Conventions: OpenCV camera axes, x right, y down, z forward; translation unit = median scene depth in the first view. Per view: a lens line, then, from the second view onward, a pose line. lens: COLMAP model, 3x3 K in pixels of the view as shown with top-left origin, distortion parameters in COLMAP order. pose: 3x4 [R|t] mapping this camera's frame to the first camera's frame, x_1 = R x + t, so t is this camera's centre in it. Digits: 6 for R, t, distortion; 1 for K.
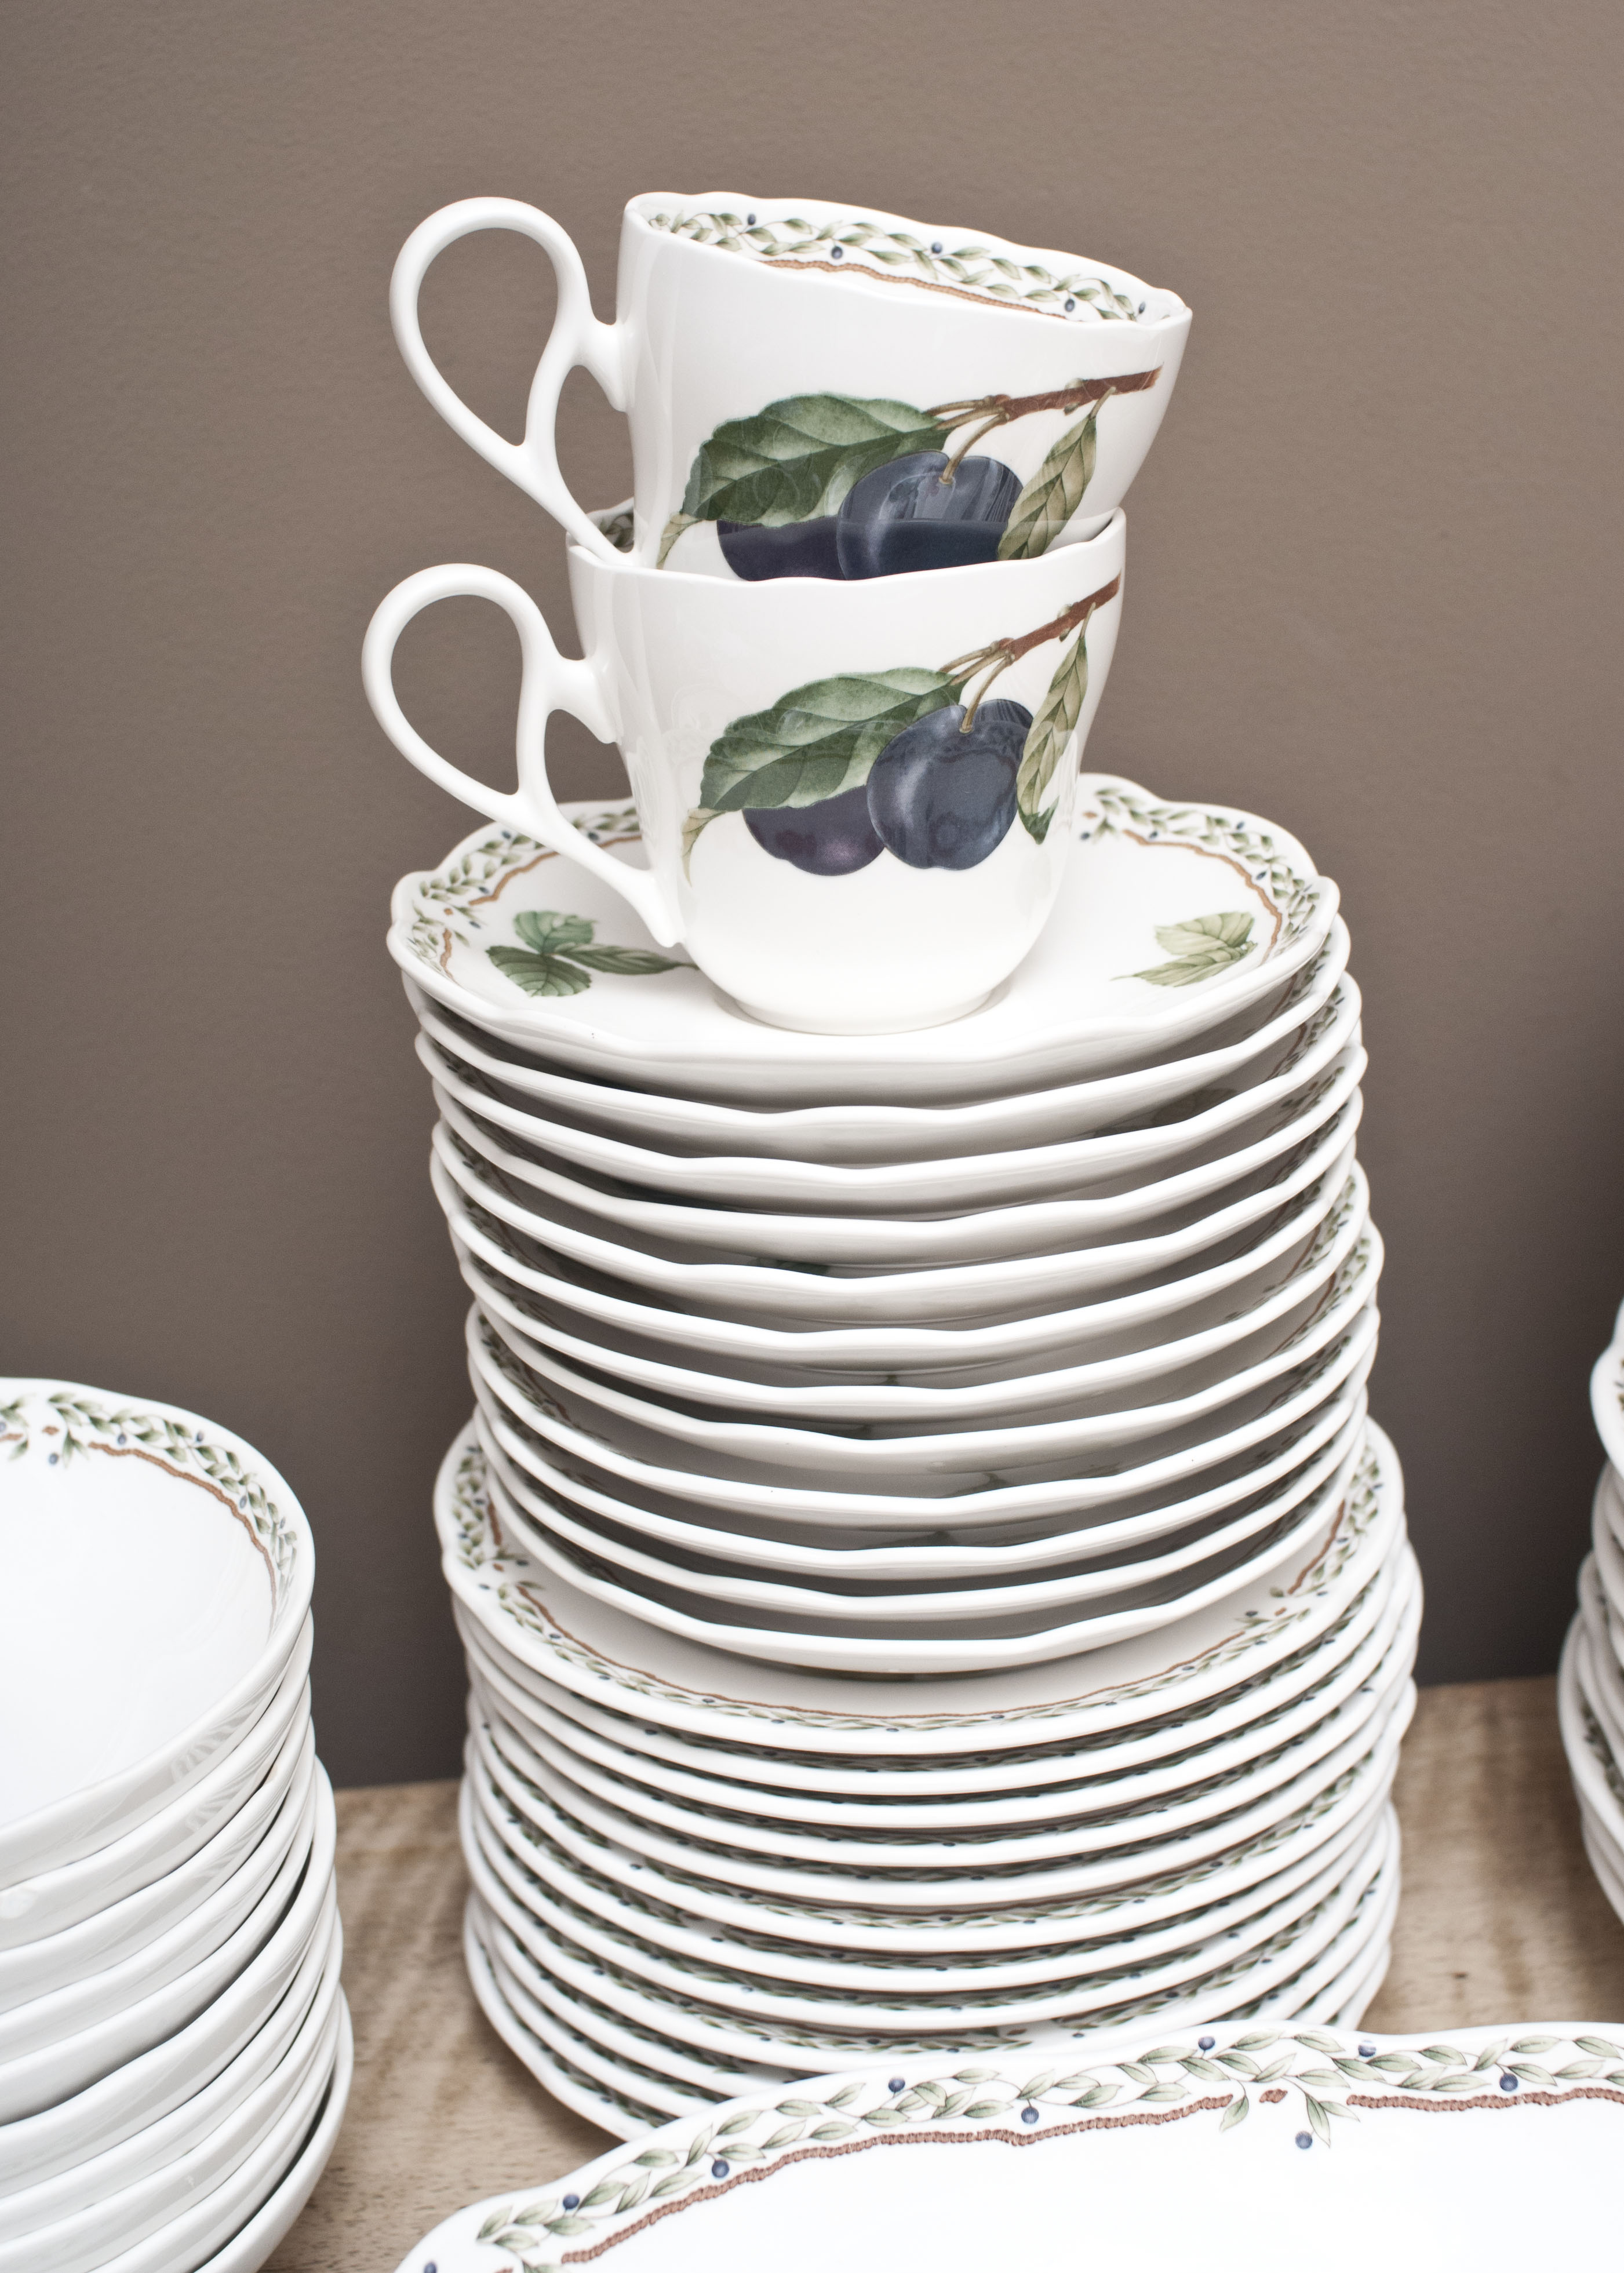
lens RADIAL K [[3133.5, 0, 805.7], [0, 3133.5, 1020.4], [0, 0, 1]] dist [-0.117489, 0.112714]
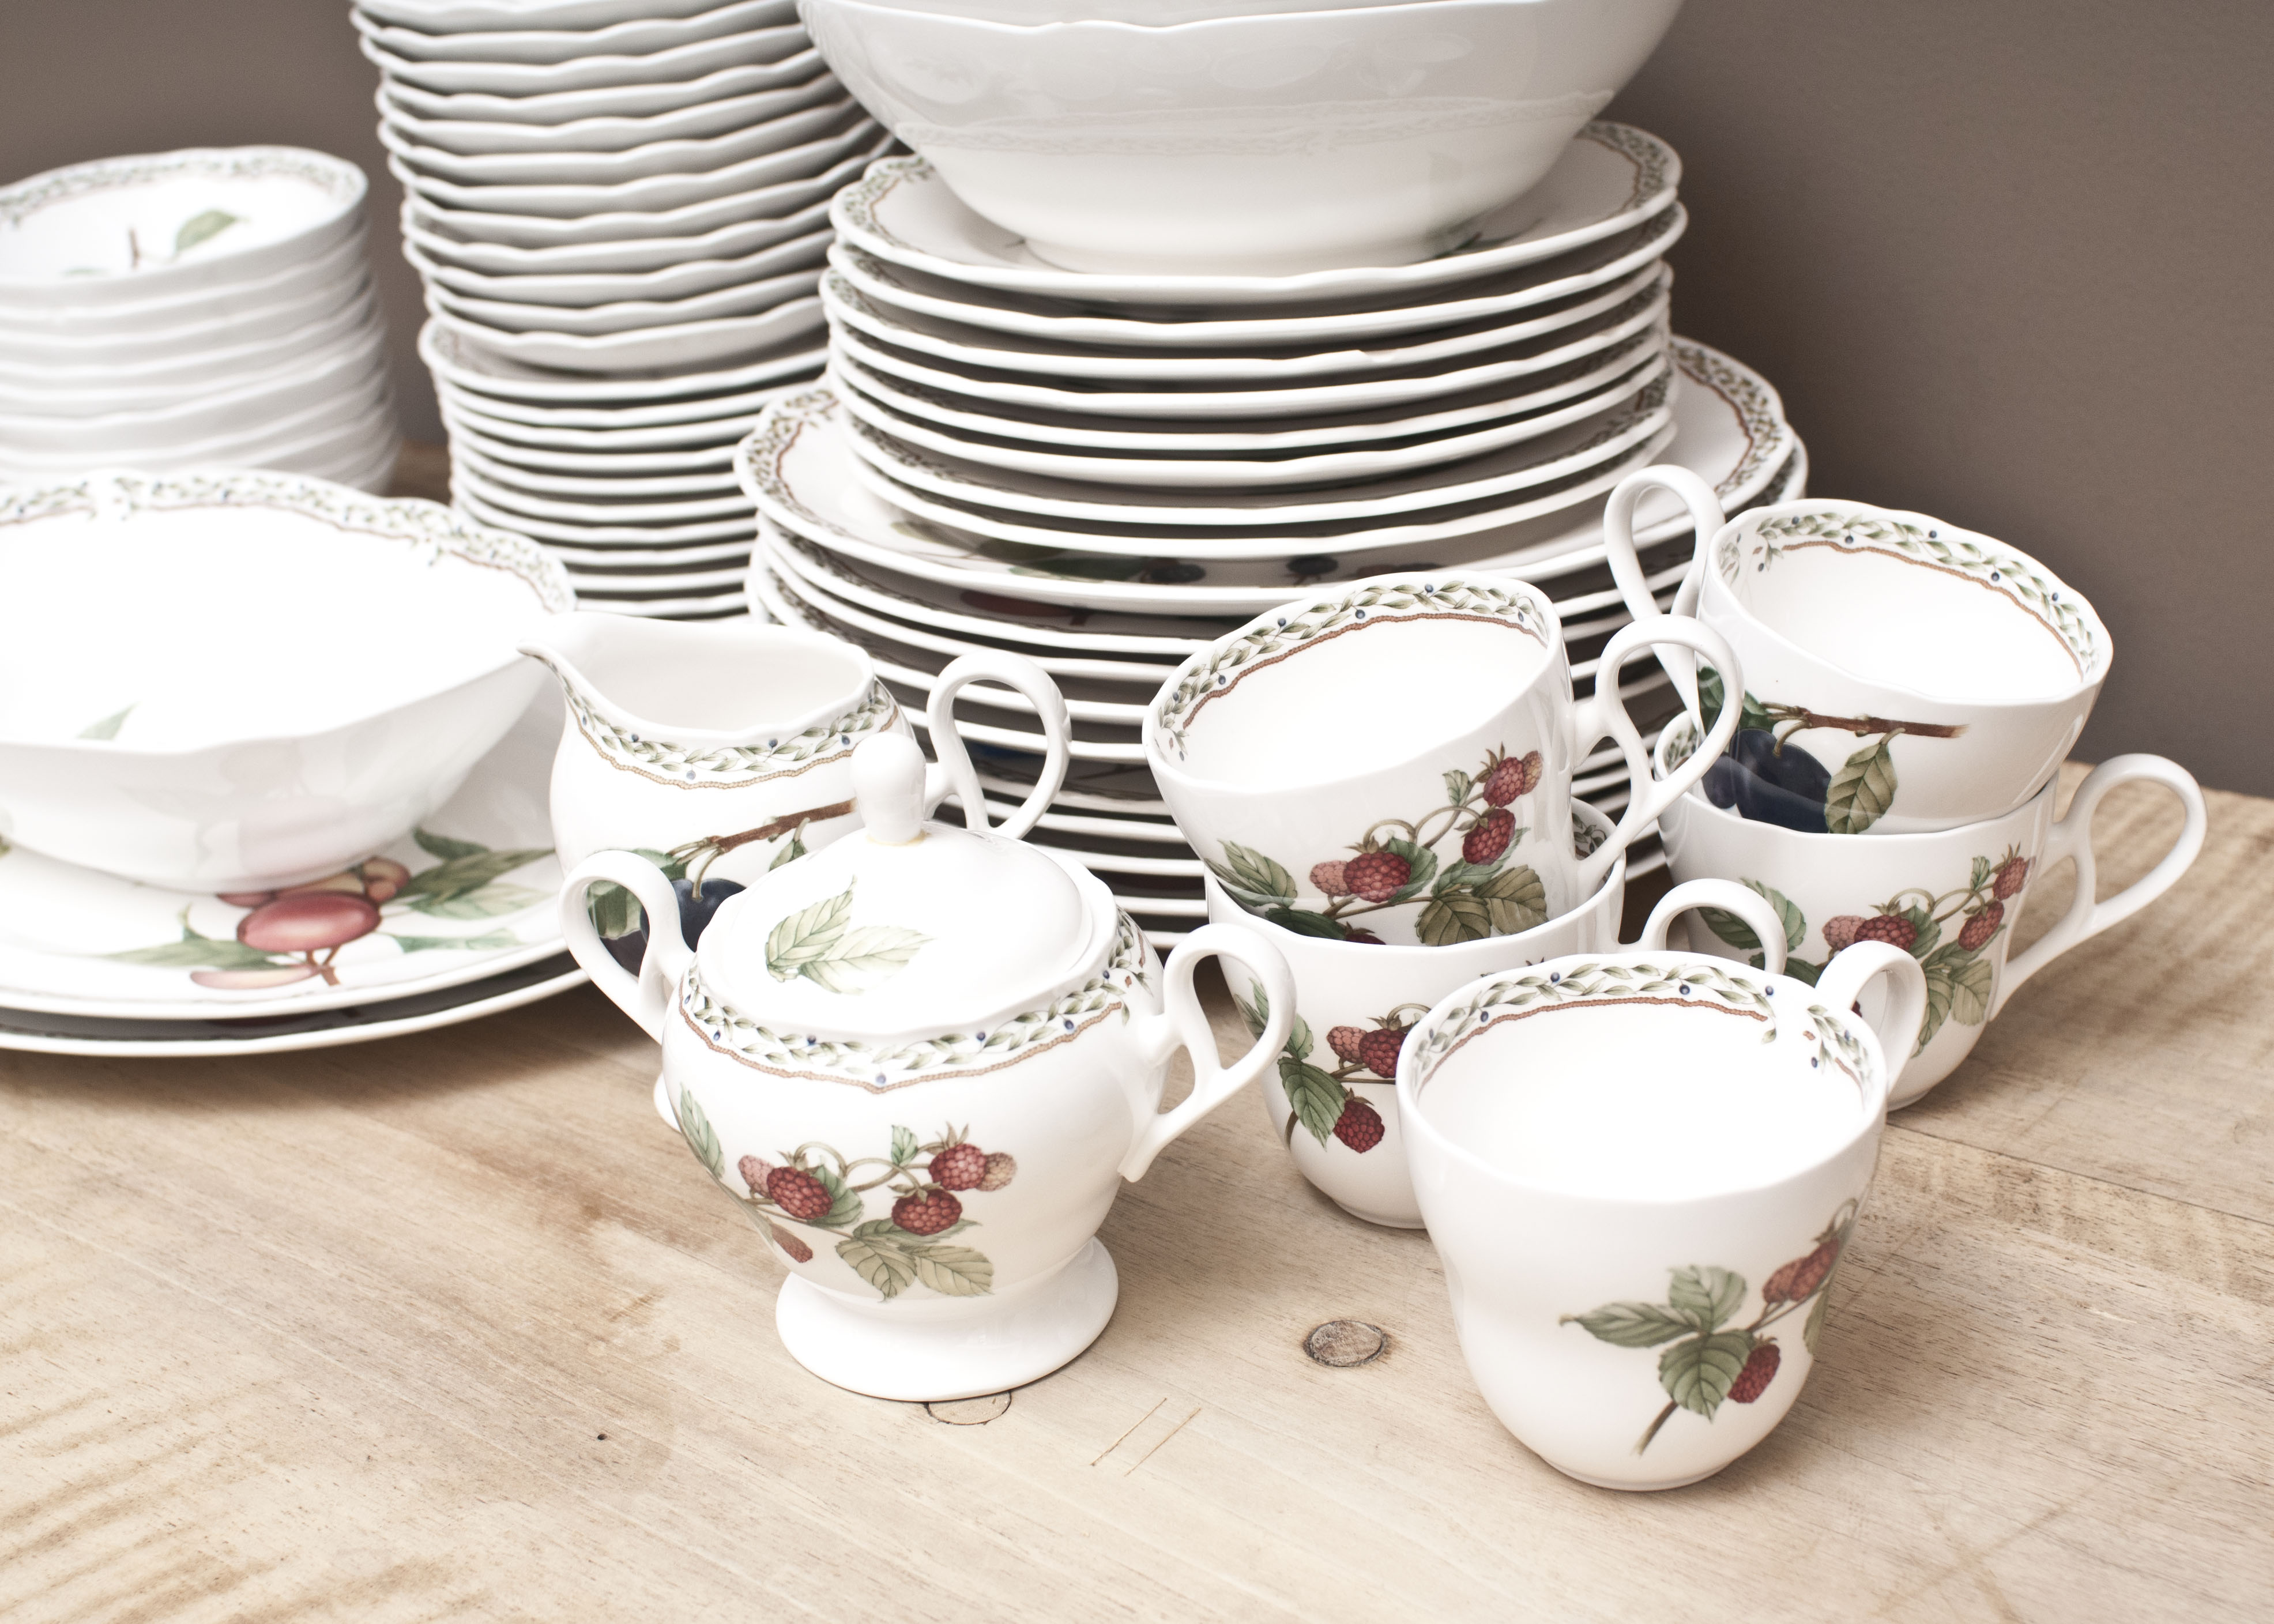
lens RADIAL K [[3134.6, 0, 1137.0], [0, 3134.6, 812.0], [0, 0, 1]] dist [-0.117489, 0.112714]
pose [[0.749063, 0.274681, -0.602872, 1.633630], [-0.180682, 0.960202, 0.212993, 0.000225], [0.637385, -0.050617, 0.768882, -0.262108]]
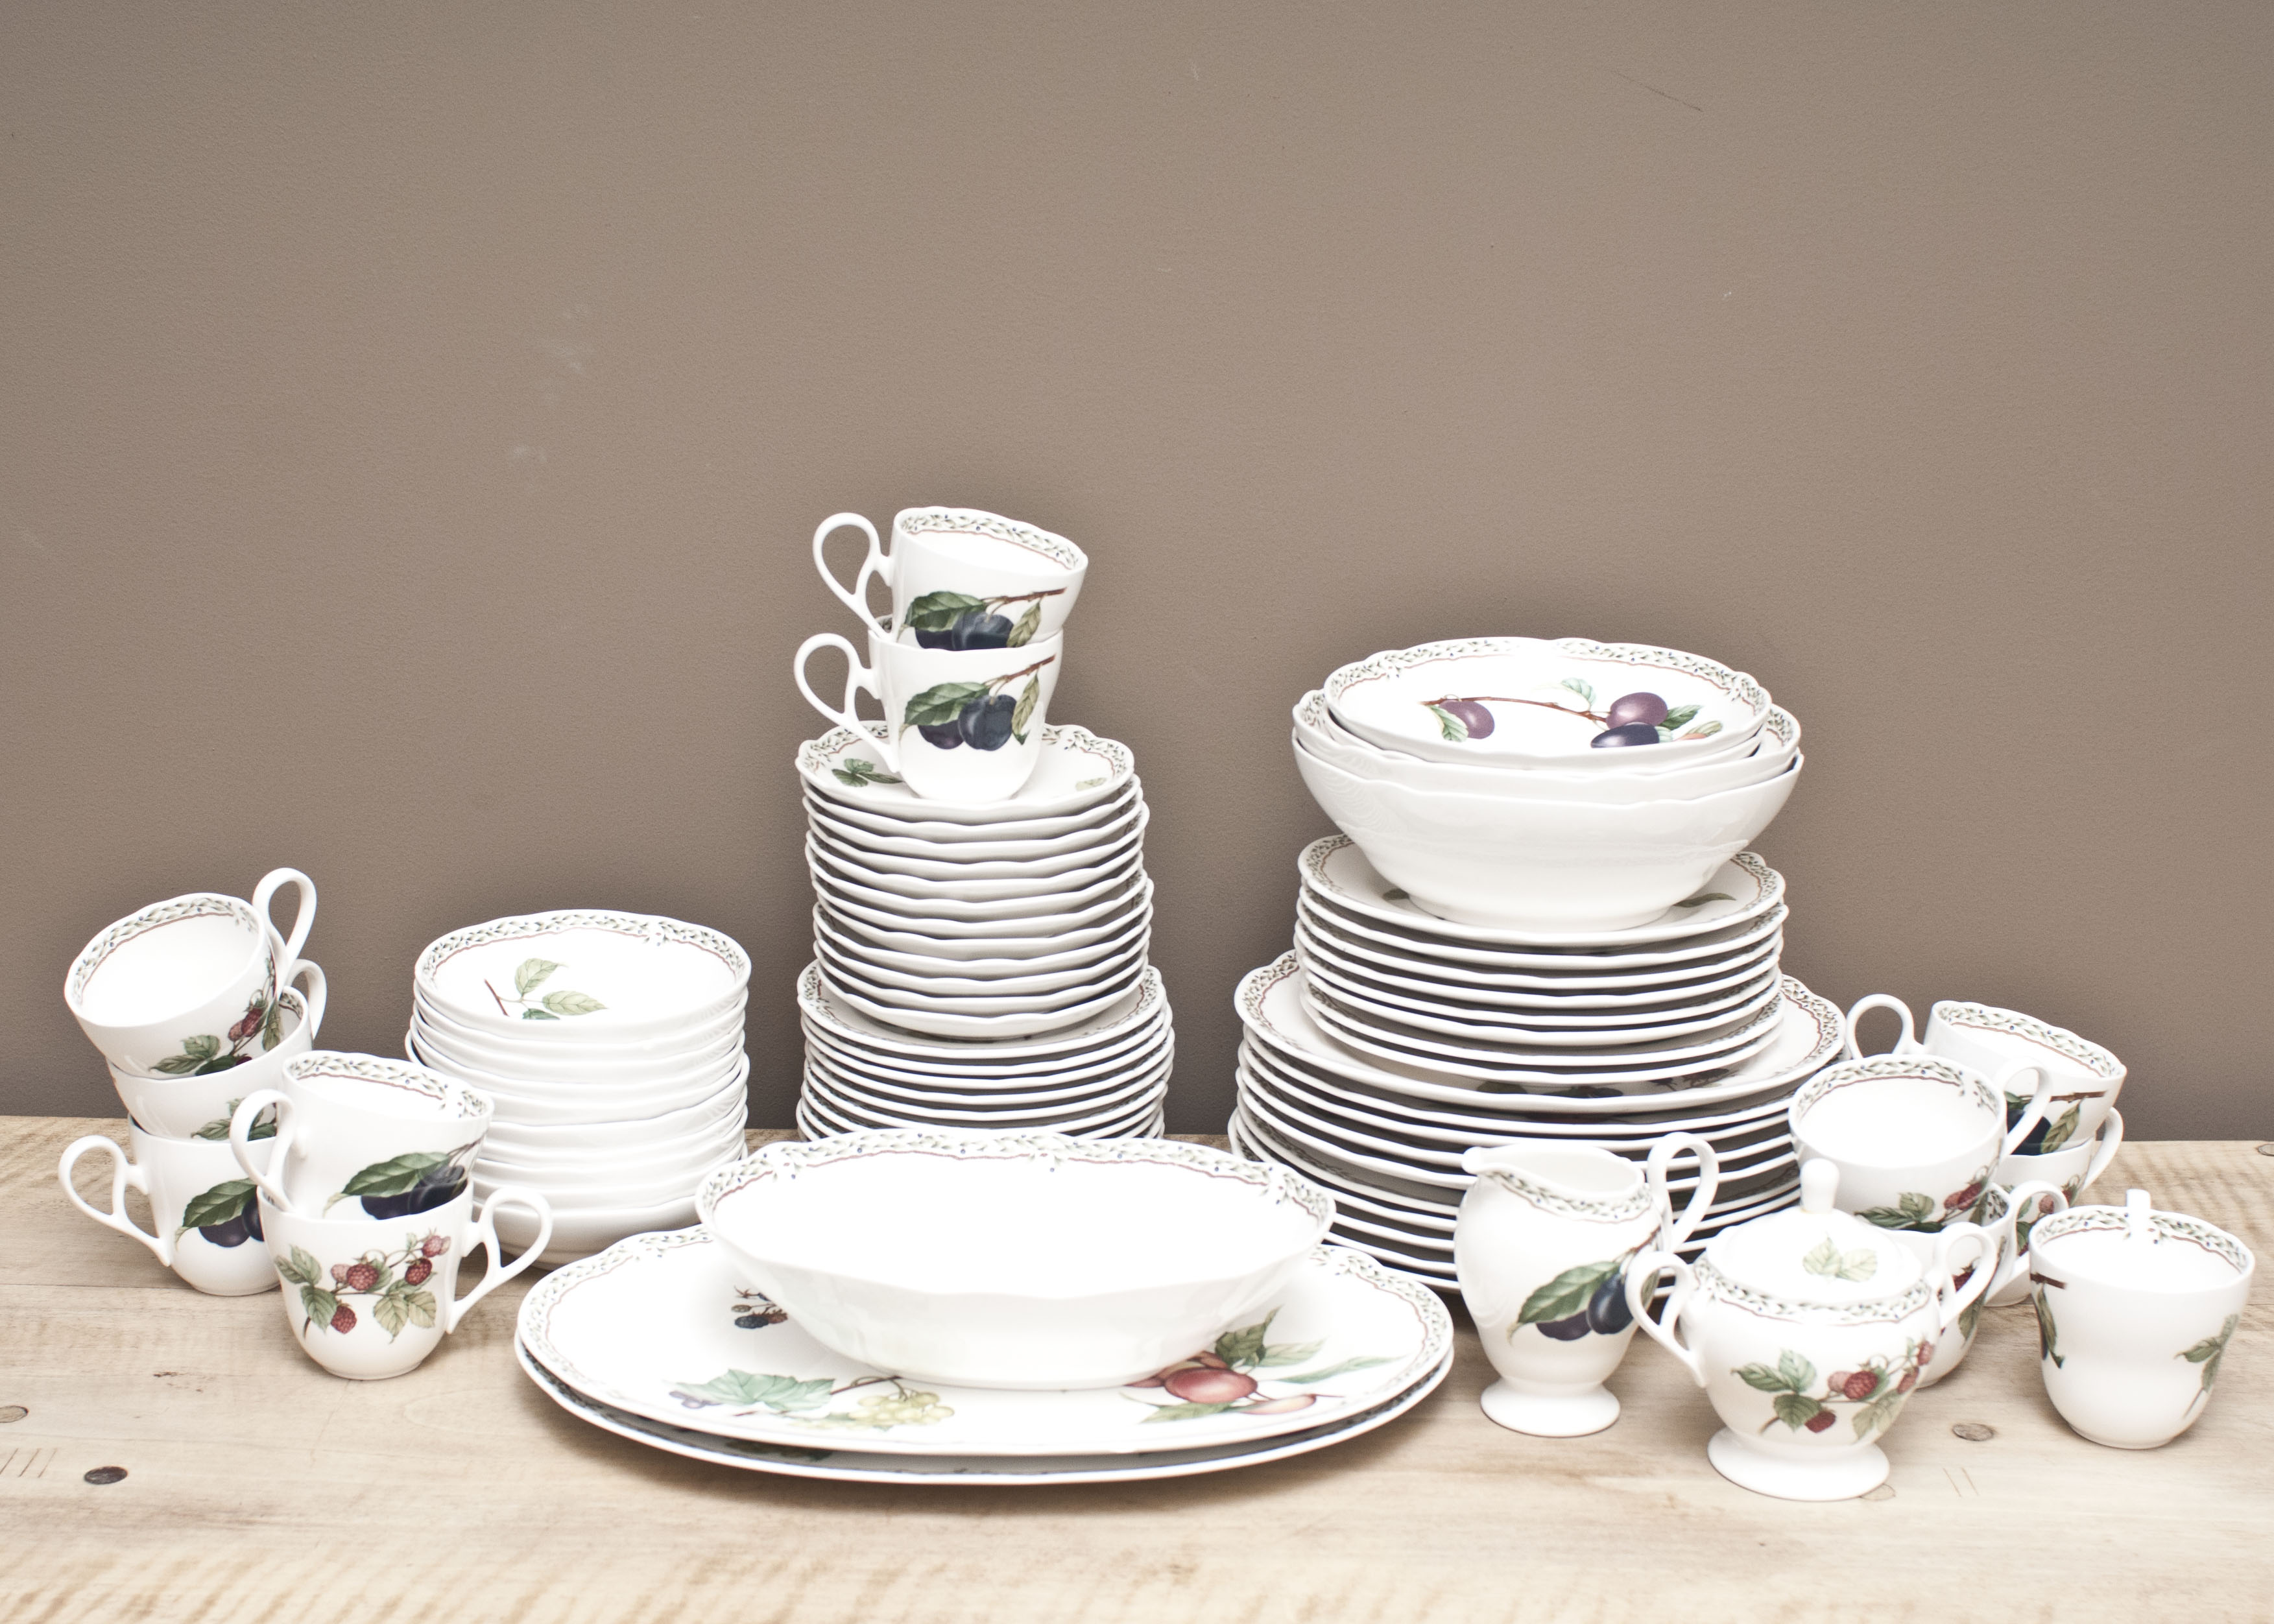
lens RADIAL K [[3449.1, 0, 1073.1], [0, 3449.1, 836.9], [0, 0, 1]] dist [-0.120302, 0.130234]
pose [[0.993681, 0.080126, -0.078602, 0.386828], [-0.083918, 0.995402, -0.046179, 0.174134], [0.074541, 0.052483, 0.995836, -2.201443]]
